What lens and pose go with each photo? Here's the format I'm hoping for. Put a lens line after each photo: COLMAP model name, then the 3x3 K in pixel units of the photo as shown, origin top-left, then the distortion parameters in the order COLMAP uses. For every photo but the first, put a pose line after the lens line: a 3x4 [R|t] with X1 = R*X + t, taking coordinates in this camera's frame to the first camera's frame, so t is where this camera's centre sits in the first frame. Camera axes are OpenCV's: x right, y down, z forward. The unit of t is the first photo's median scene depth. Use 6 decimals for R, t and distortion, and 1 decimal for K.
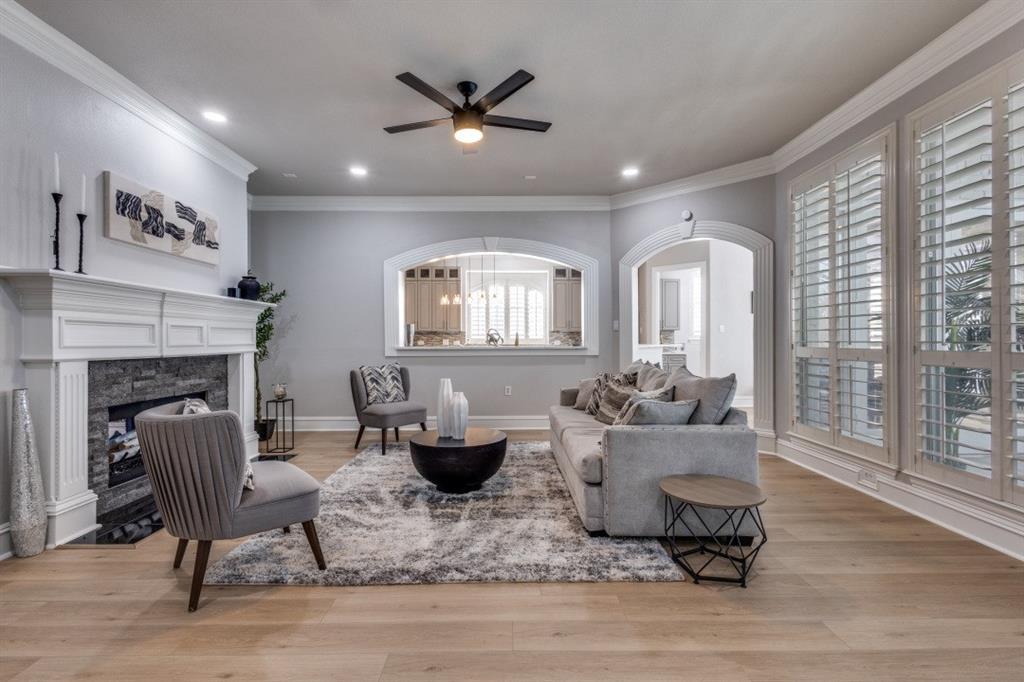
lens RADIAL K [[471.6, 0, 512.5], [0, 471.6, 339.4], [0, 0, 1]] dist [0.008759, -0.000447]
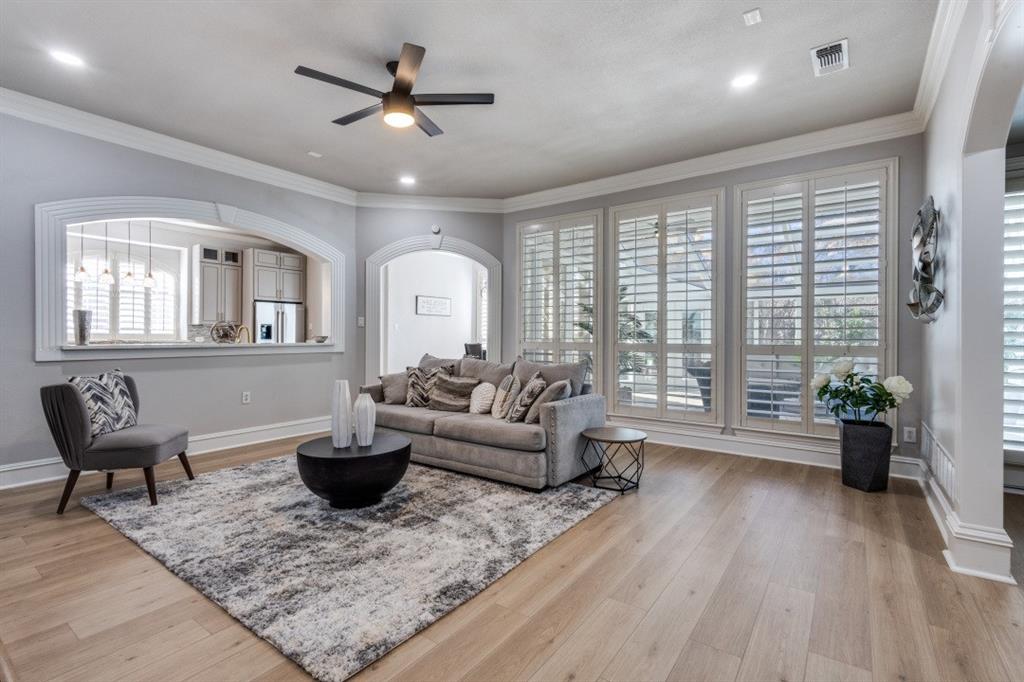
lens RADIAL K [[471.6, 0, 513.1], [0, 471.6, 336.0], [0, 0, 1]] dist [0.008759, -0.000447]
pose [[0.591045, 0.005734, 0.806618, -0.668987], [-0.005367, 0.999981, -0.003176, 0.003264], [-0.806621, -0.002452, 0.591064, 0.237584]]
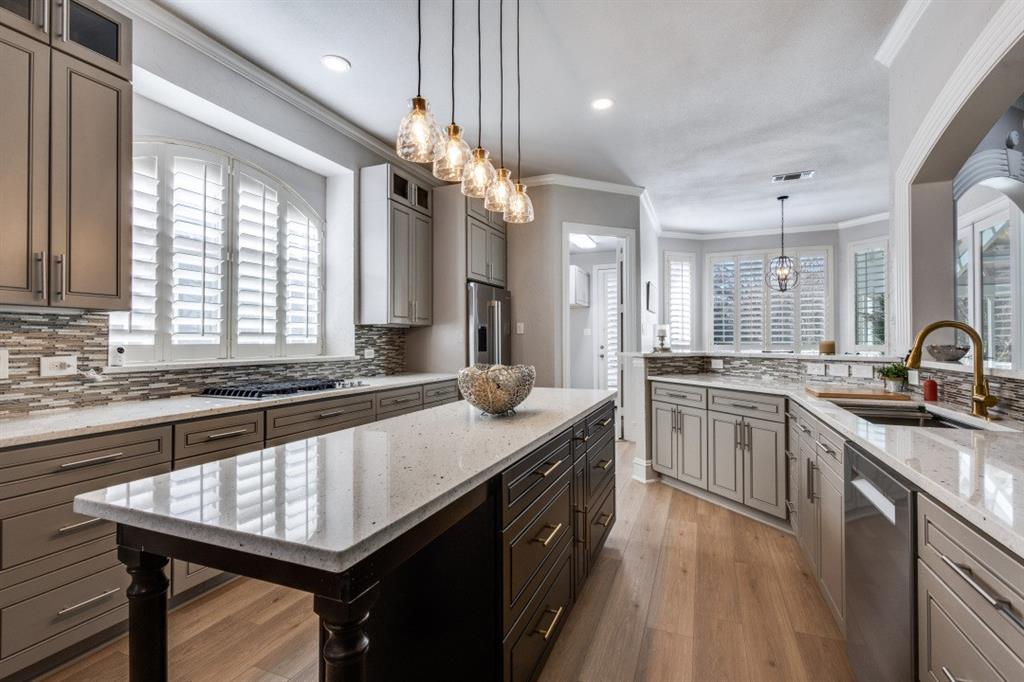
lens RADIAL K [[471.6, 0, 511.9], [0, 471.6, 339.6], [0, 0, 1]] dist [0.008759, -0.000447]
pose [[0.389732, 0.003632, 0.920921, -0.657217], [0.003983, 0.999976, -0.005630, -0.006230], [-0.920920, 0.005863, 0.389708, 2.000711]]
